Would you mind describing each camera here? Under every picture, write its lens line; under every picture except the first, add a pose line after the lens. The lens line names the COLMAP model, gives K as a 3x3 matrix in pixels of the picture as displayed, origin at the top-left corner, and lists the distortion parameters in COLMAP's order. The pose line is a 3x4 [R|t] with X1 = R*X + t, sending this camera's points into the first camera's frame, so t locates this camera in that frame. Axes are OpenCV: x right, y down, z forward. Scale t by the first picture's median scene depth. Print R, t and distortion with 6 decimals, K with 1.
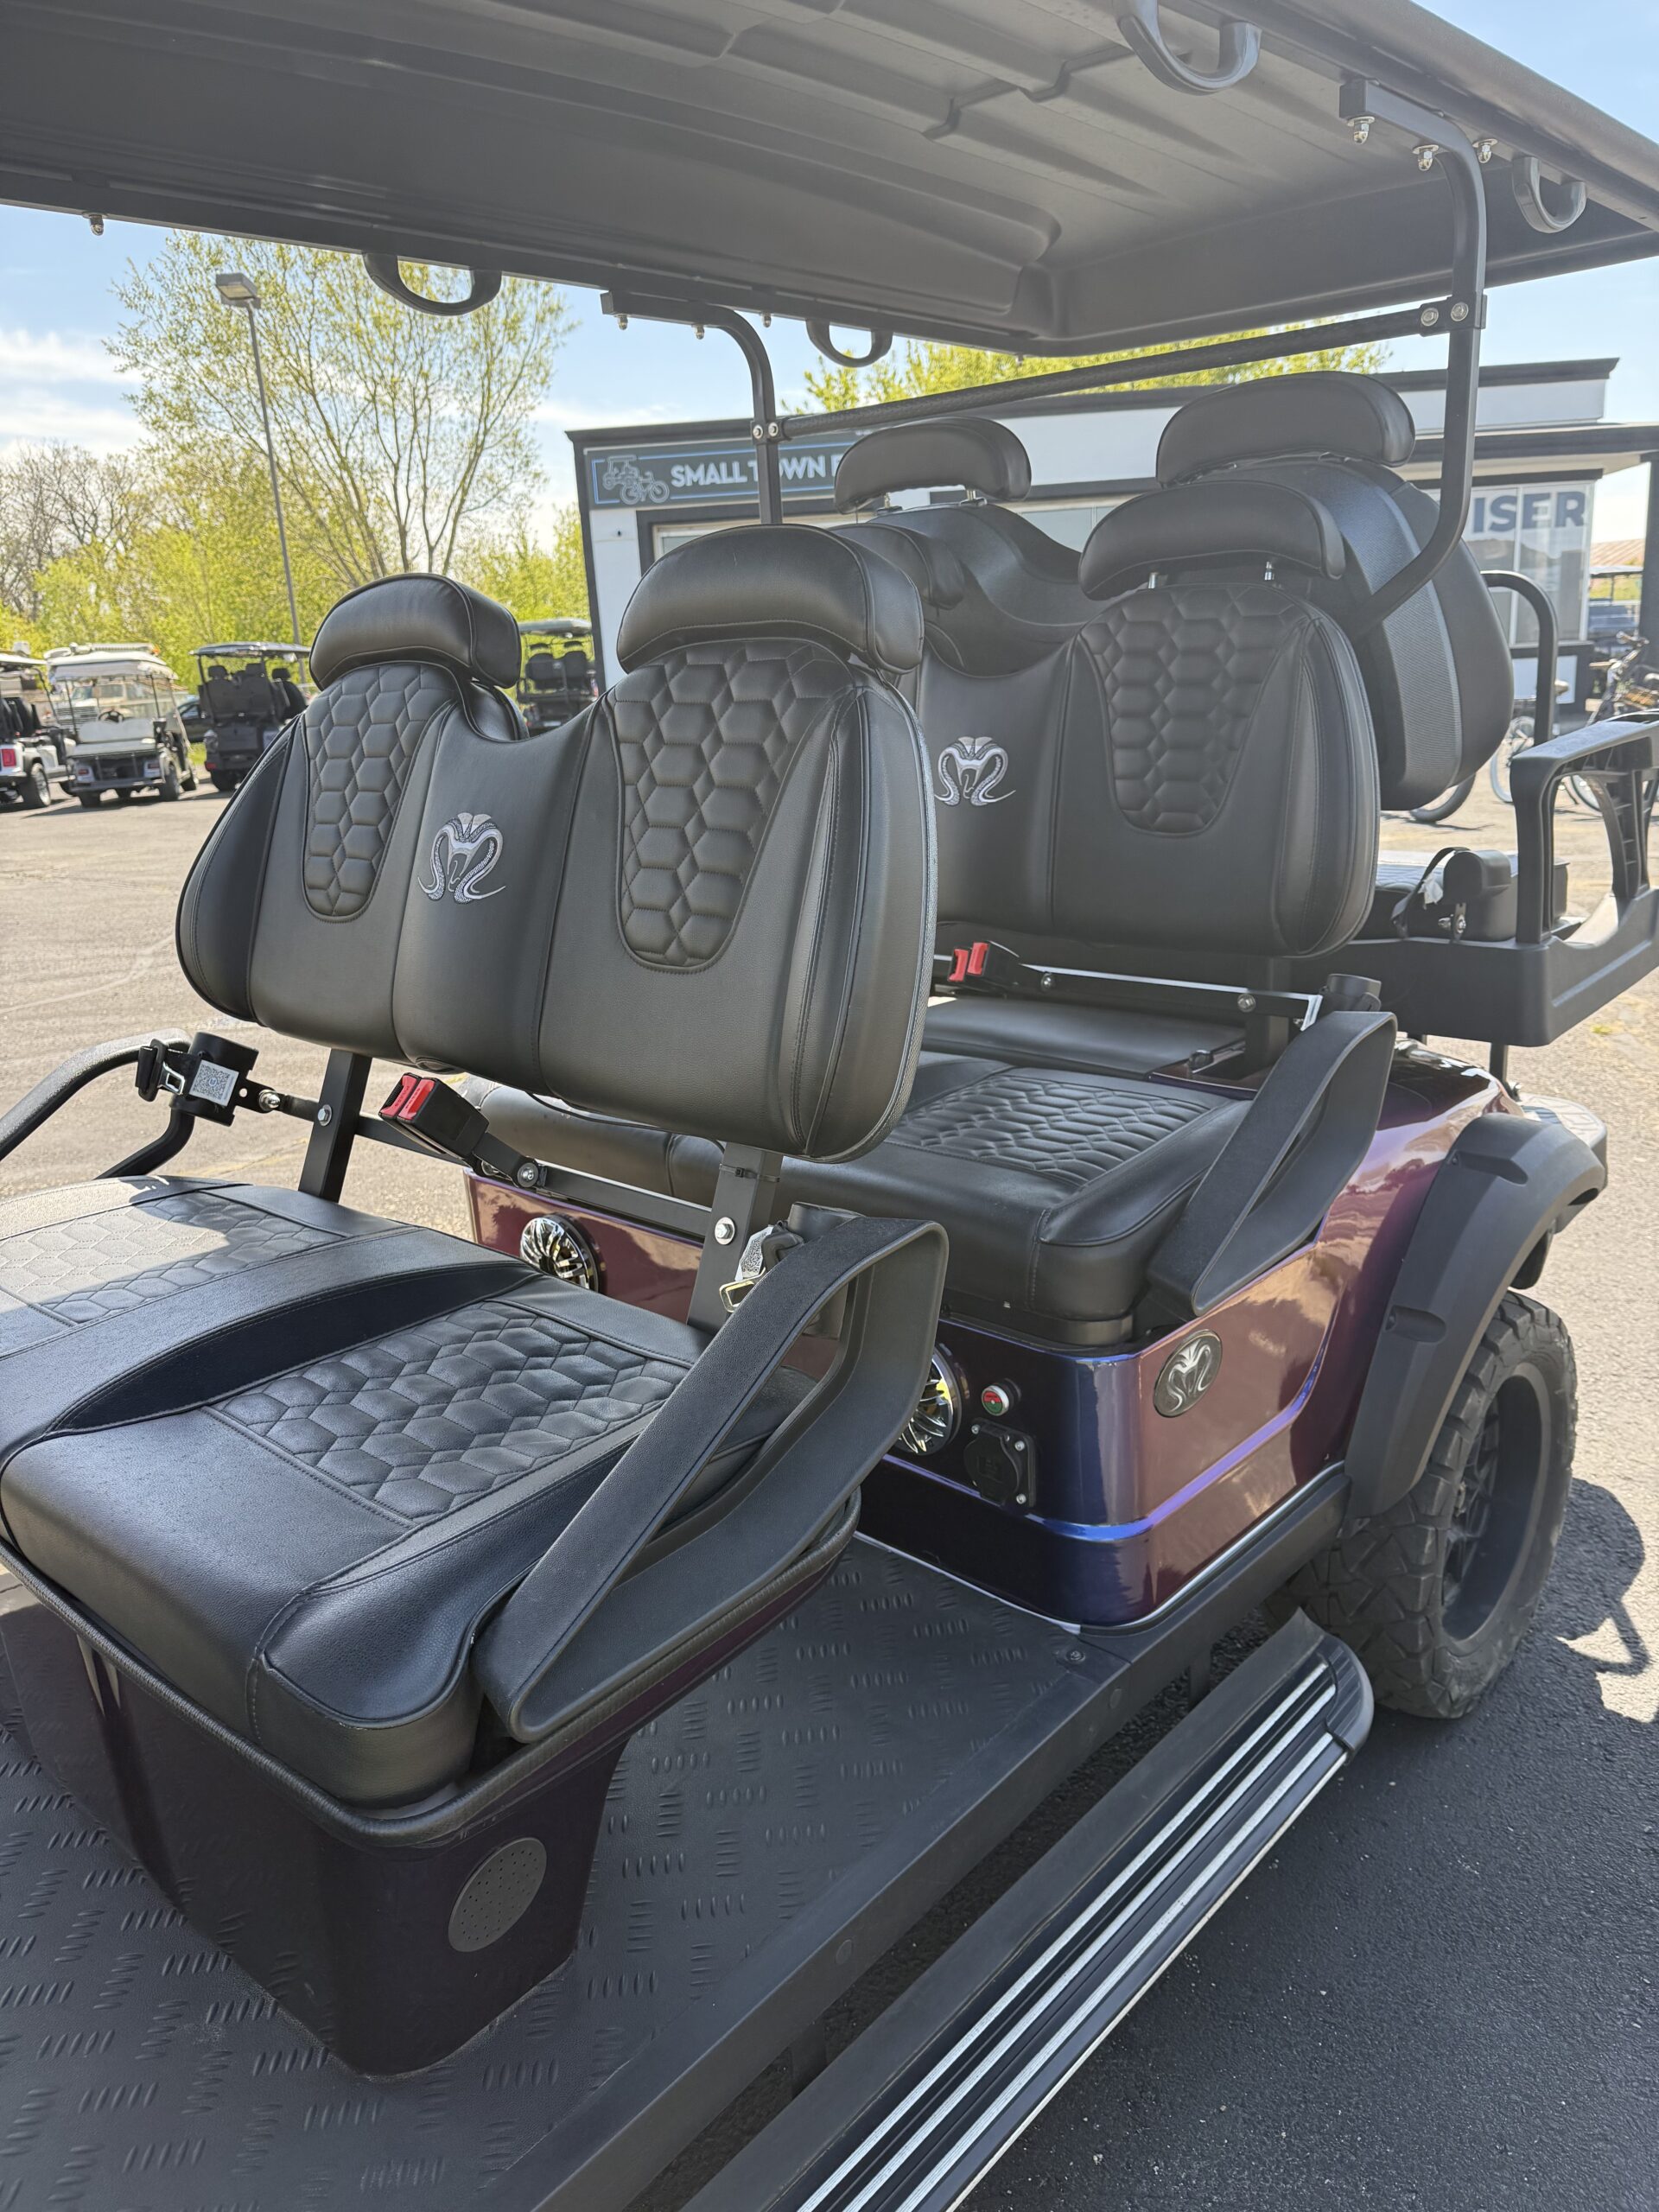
lens RADIAL K [[1543.6, 0, 827.1], [0, 1543.6, 1110.6], [0, 0, 1]] dist [0.027699, -0.034566]
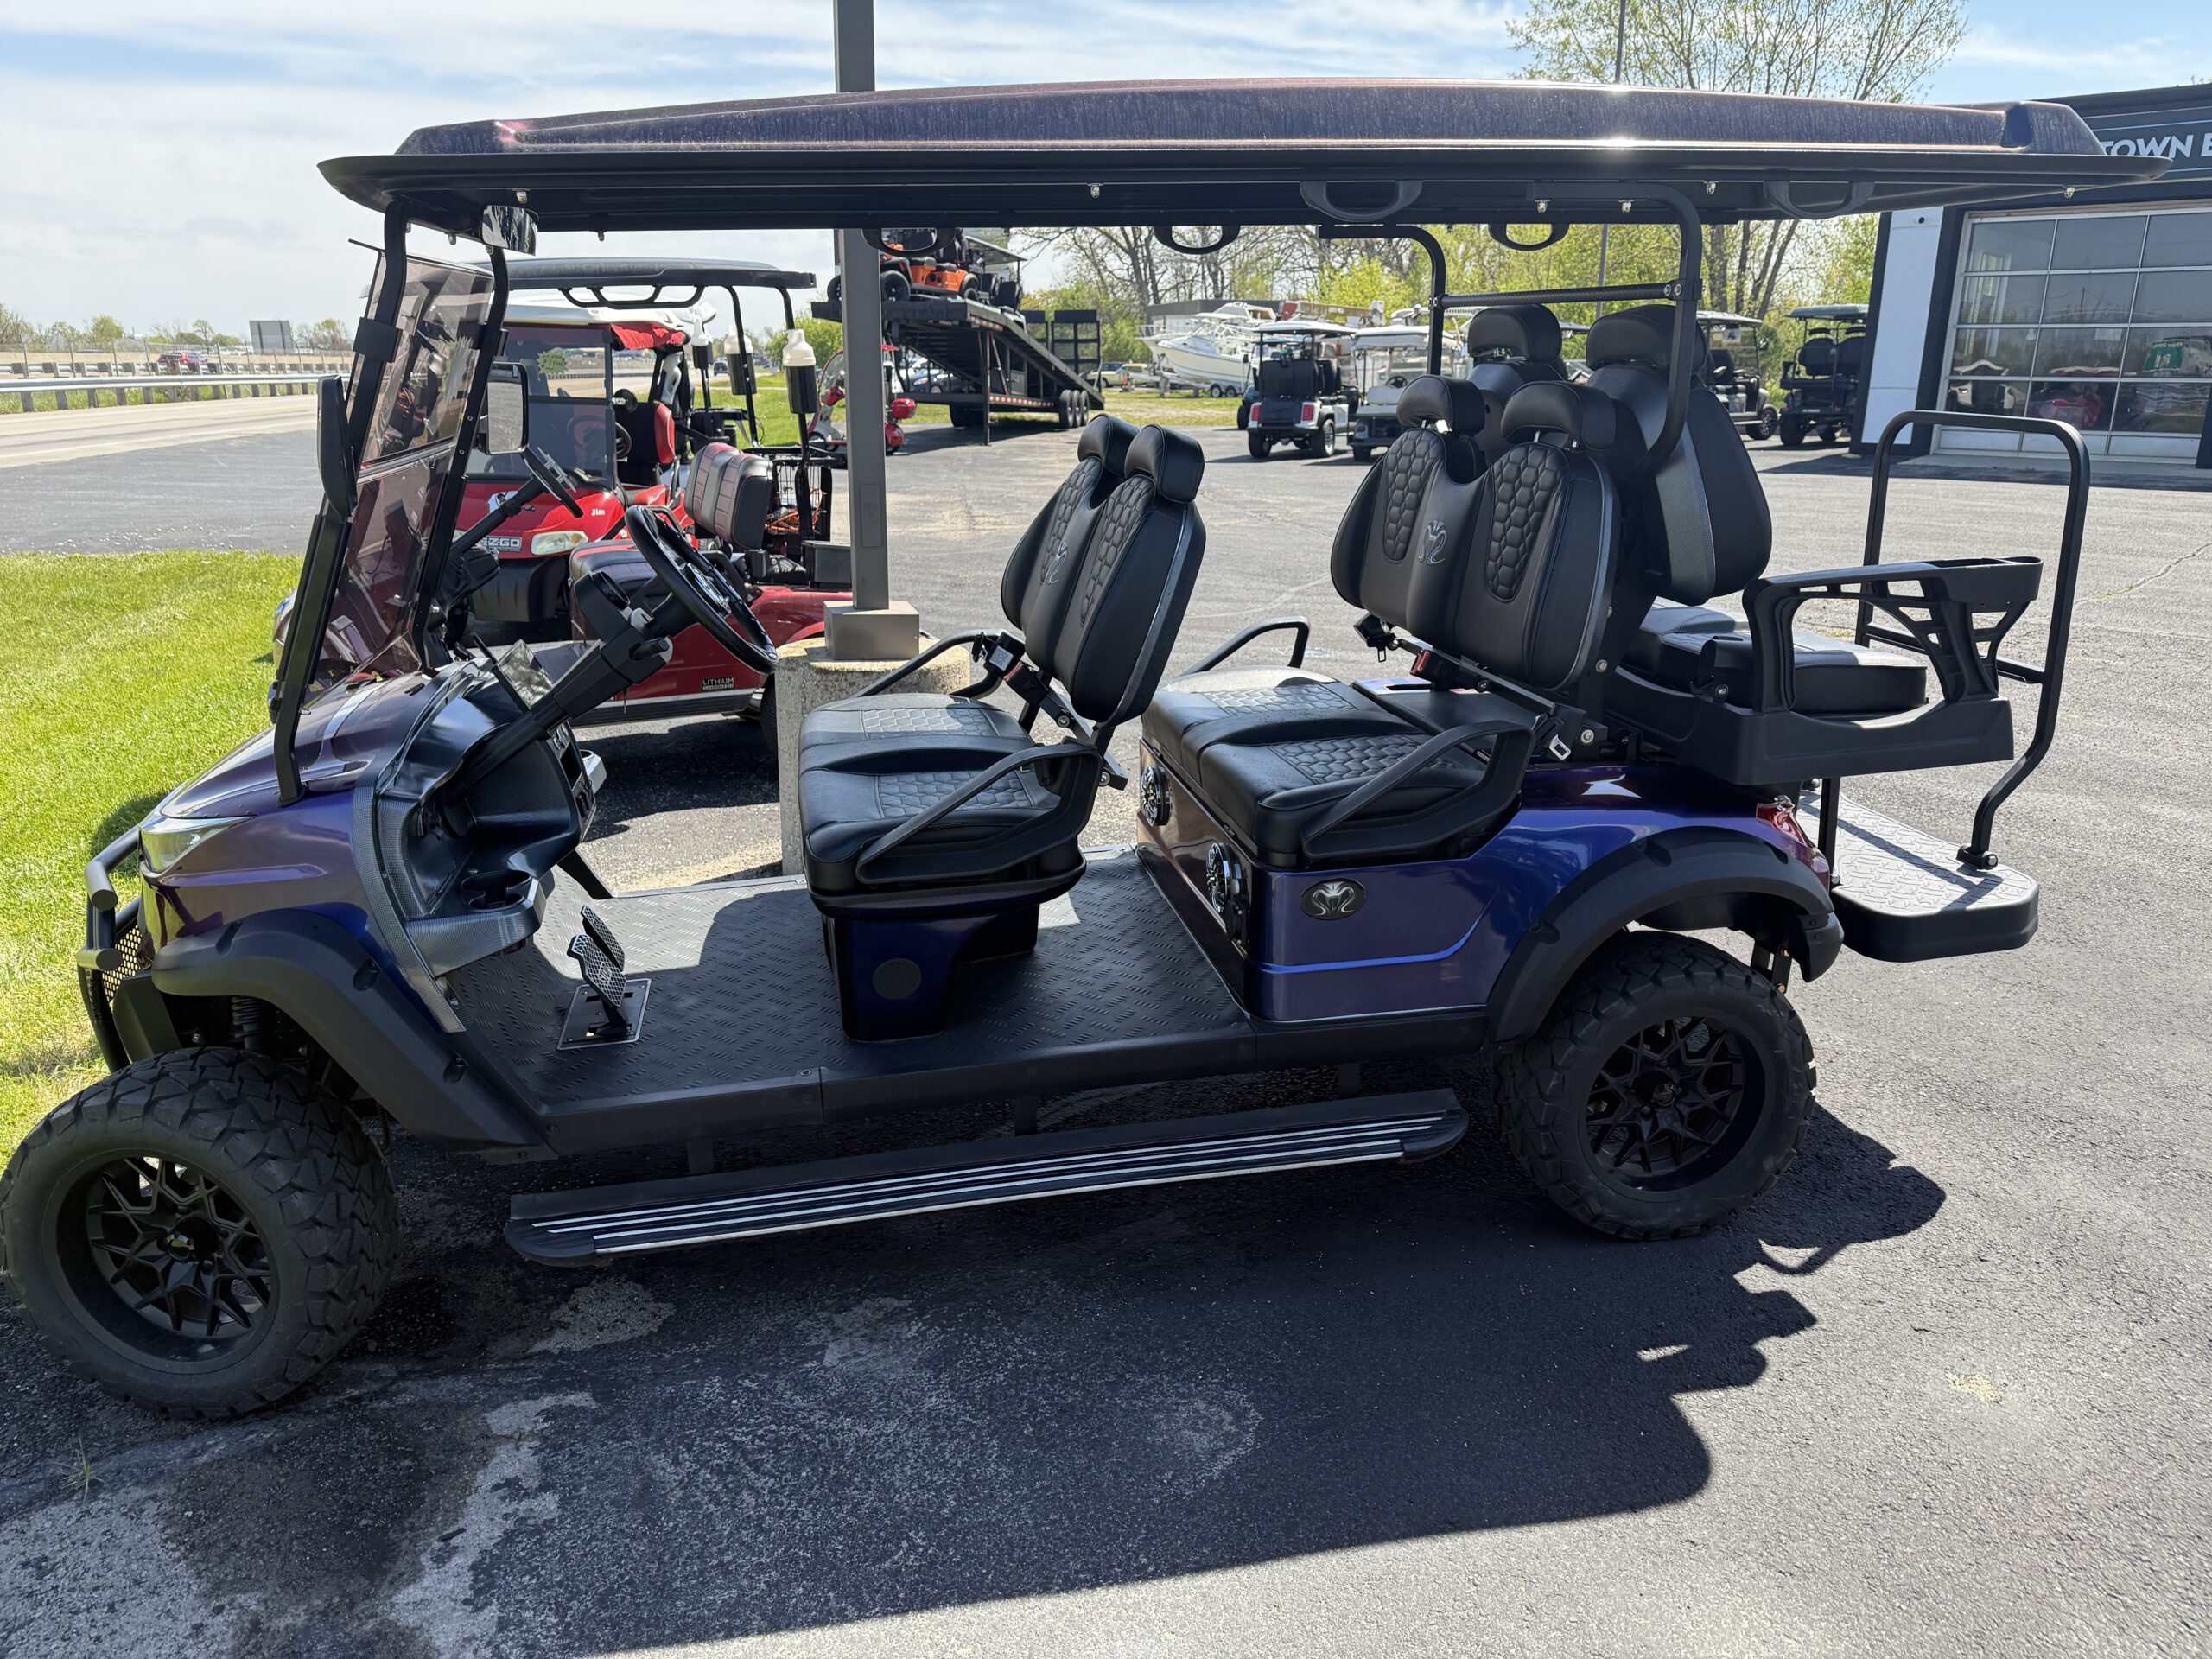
lens RADIAL K [[1543.6, 0, 1107.6], [0, 1543.6, 817.7], [0, 0, 1]] dist [0.027699, -0.034566]
pose [[0.799939, 0.218185, -0.559011, 0.664500], [-0.202195, 0.975086, 0.091242, -0.020507], [0.564991, 0.040041, 0.824125, -0.408643]]
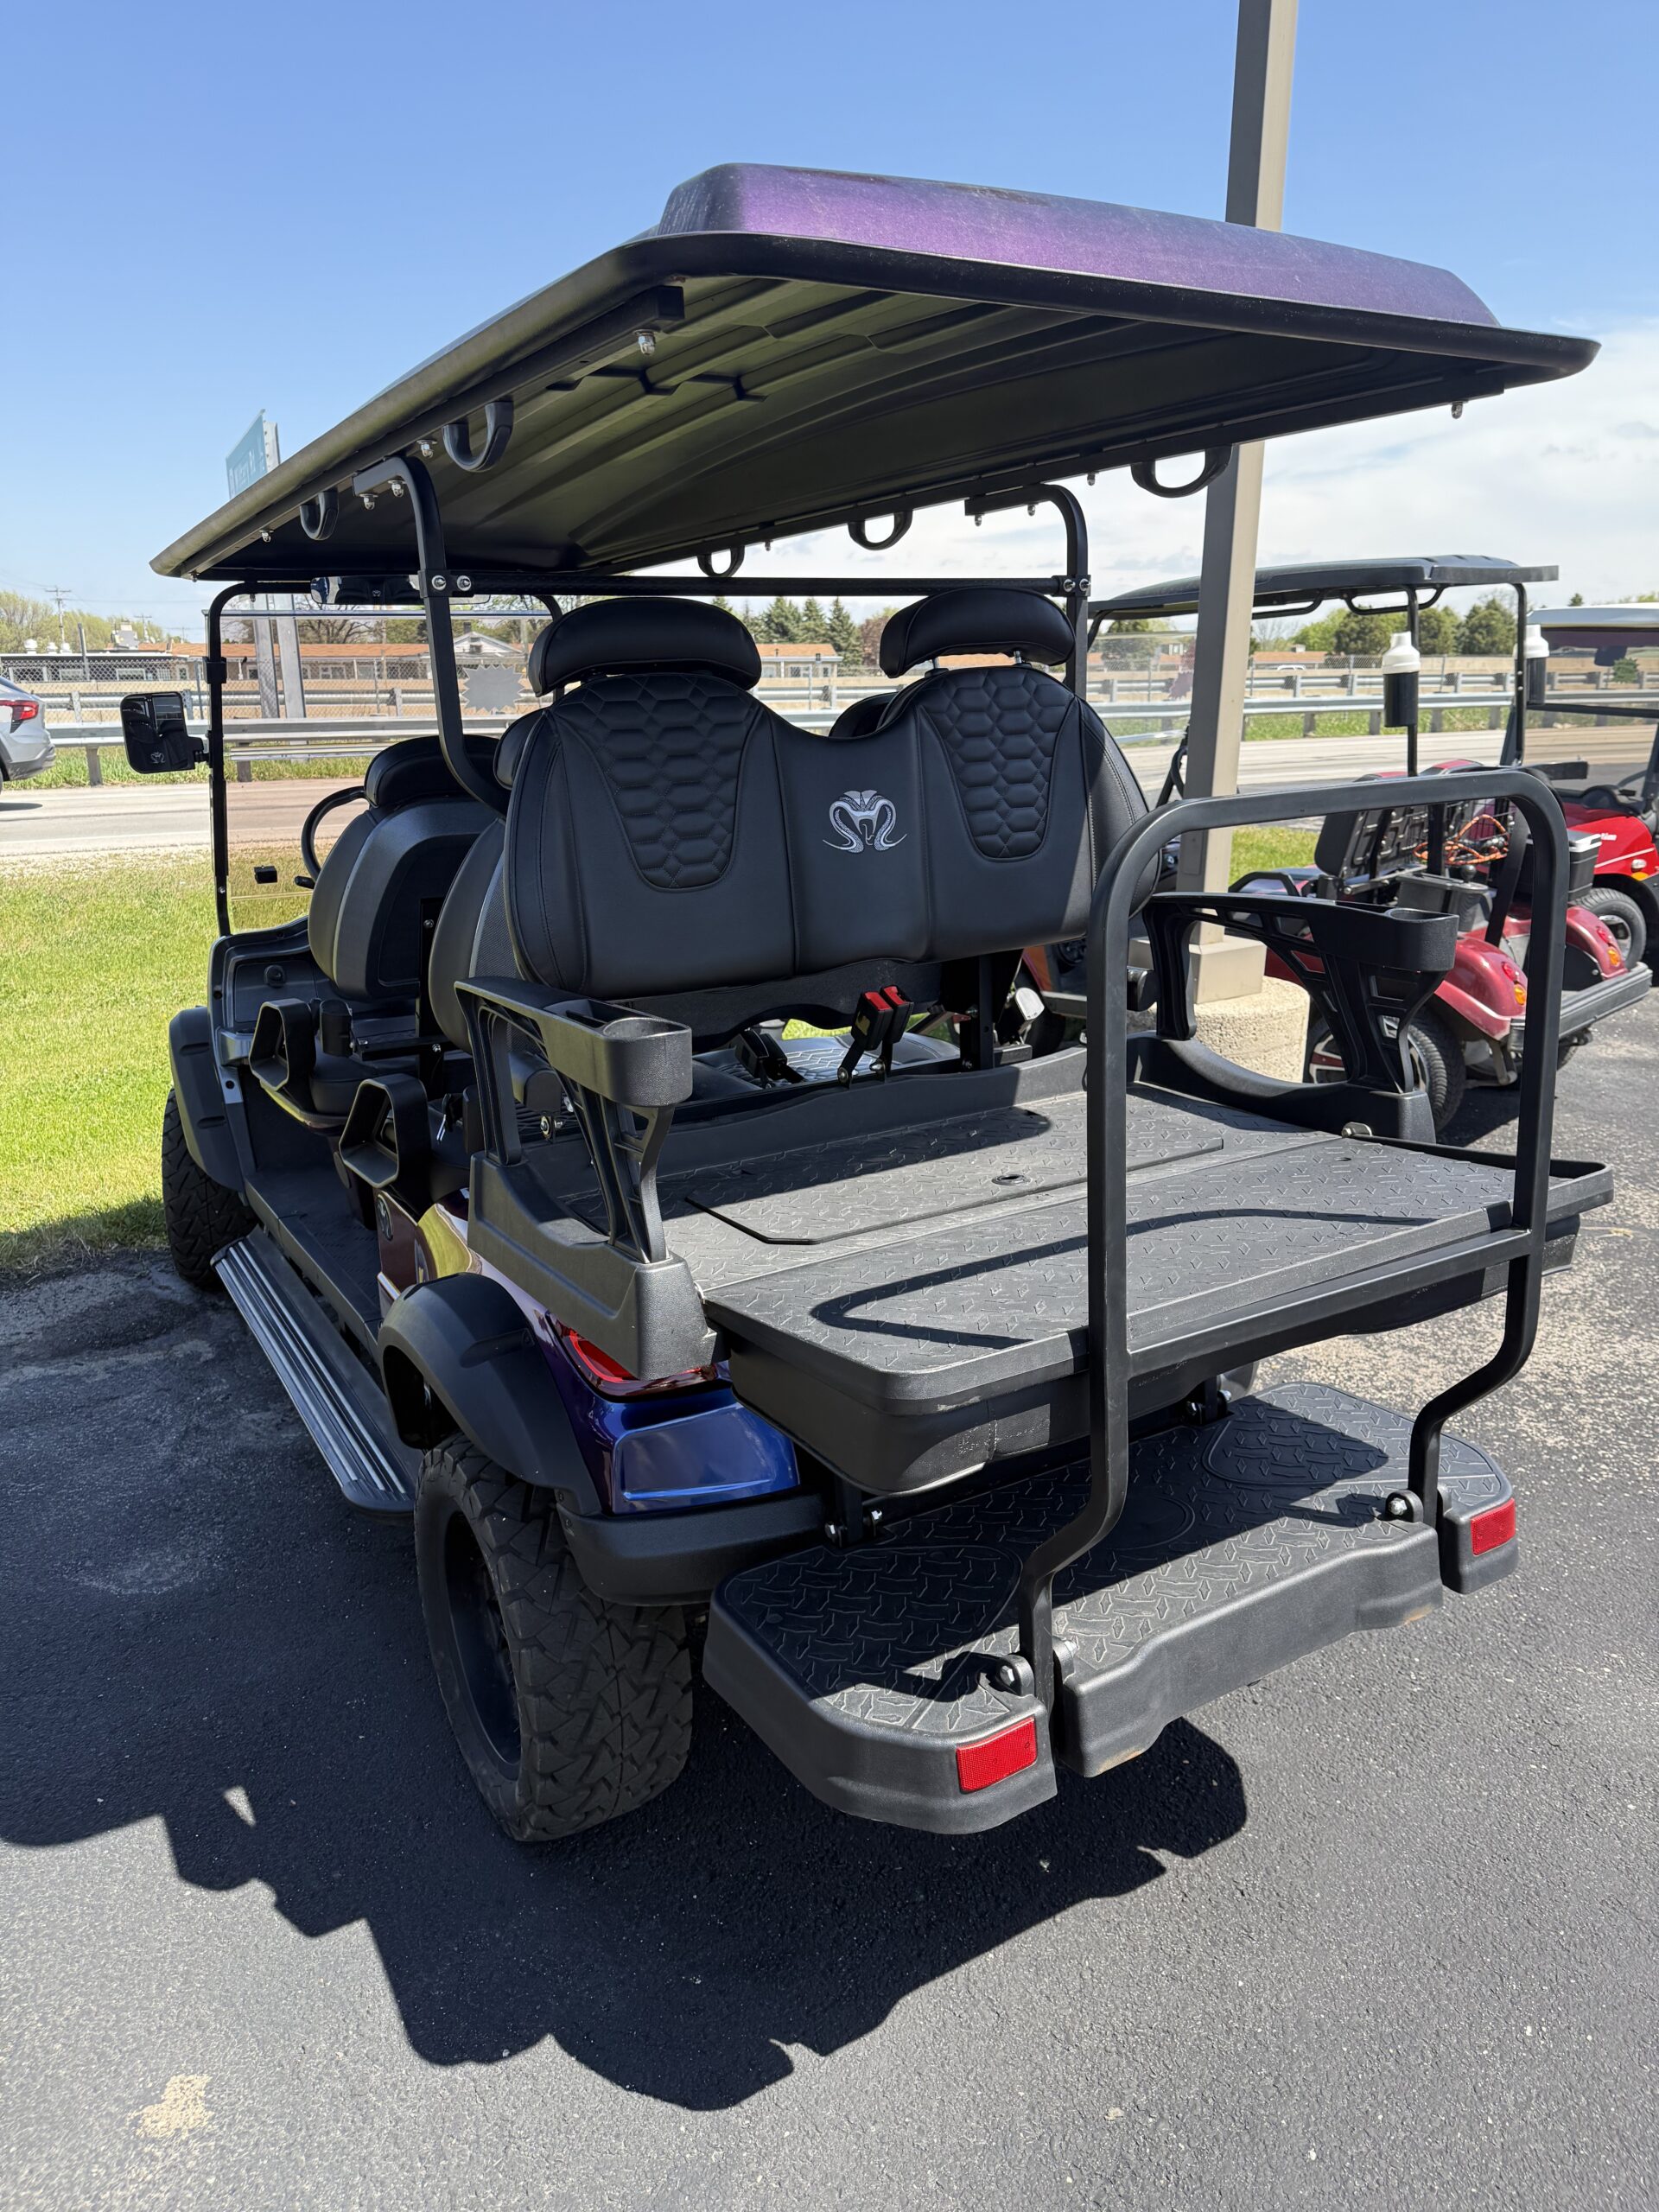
lens RADIAL K [[1543.6, 0, 844.7], [0, 1543.6, 1109.5], [0, 0, 1]] dist [0.027699, -0.034566]
pose [[-0.273312, 0.312121, -0.909880, 1.099759], [-0.239840, 0.893909, 0.378686, -0.486395], [0.931546, 0.321725, -0.169457, 1.163248]]
